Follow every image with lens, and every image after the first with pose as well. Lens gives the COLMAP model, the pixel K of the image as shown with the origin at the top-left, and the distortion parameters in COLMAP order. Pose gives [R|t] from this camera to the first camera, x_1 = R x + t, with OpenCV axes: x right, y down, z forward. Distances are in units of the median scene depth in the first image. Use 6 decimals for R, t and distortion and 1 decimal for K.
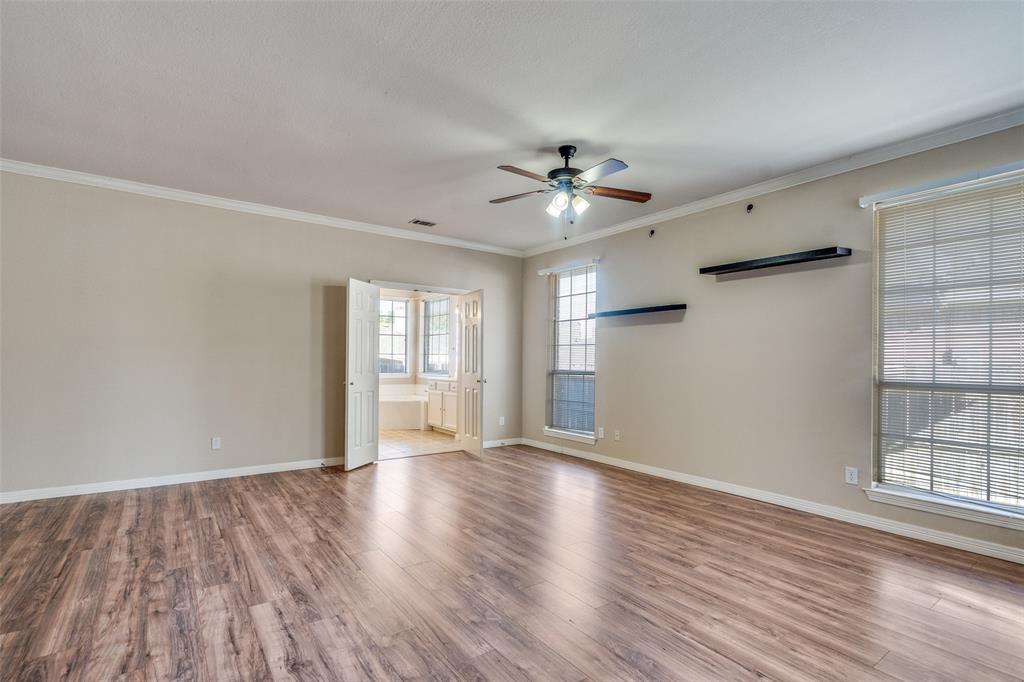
lens RADIAL K [[484.0, 0, 507.5], [0, 484.0, 340.1], [0, 0, 1]] dist [0.001516, 0.000029]
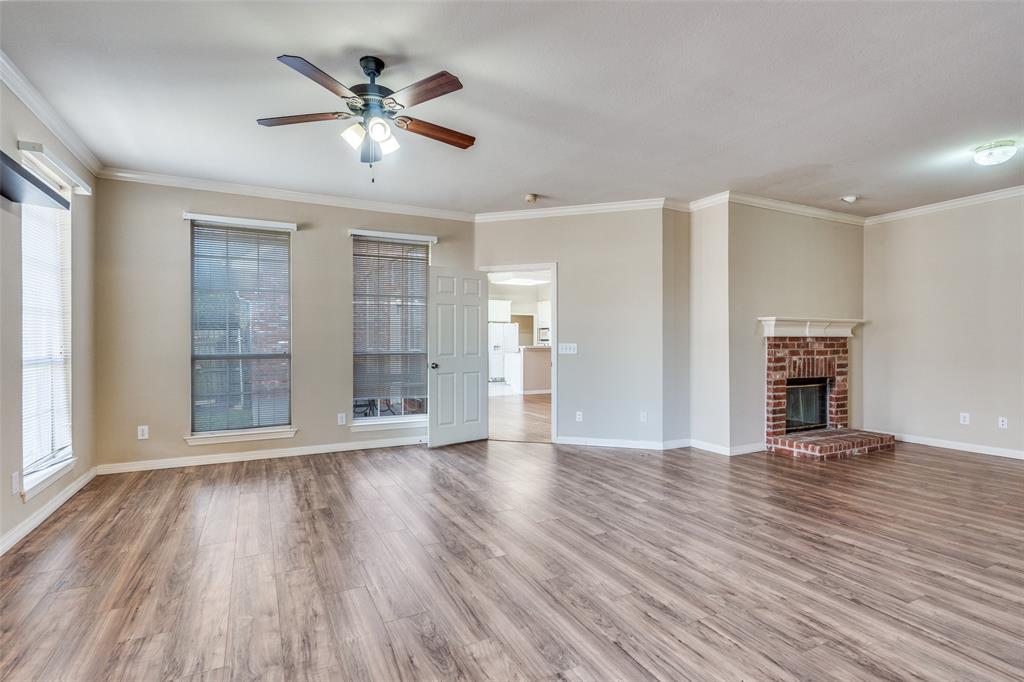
lens RADIAL K [[484.0, 0, 507.5], [0, 484.0, 340.1], [0, 0, 1]] dist [0.001516, 0.000029]
pose [[-0.988997, -0.009810, 0.147609, -0.225363], [-0.015898, 0.999068, -0.040120, 0.075135], [-0.147077, -0.042025, -0.988232, 1.920801]]
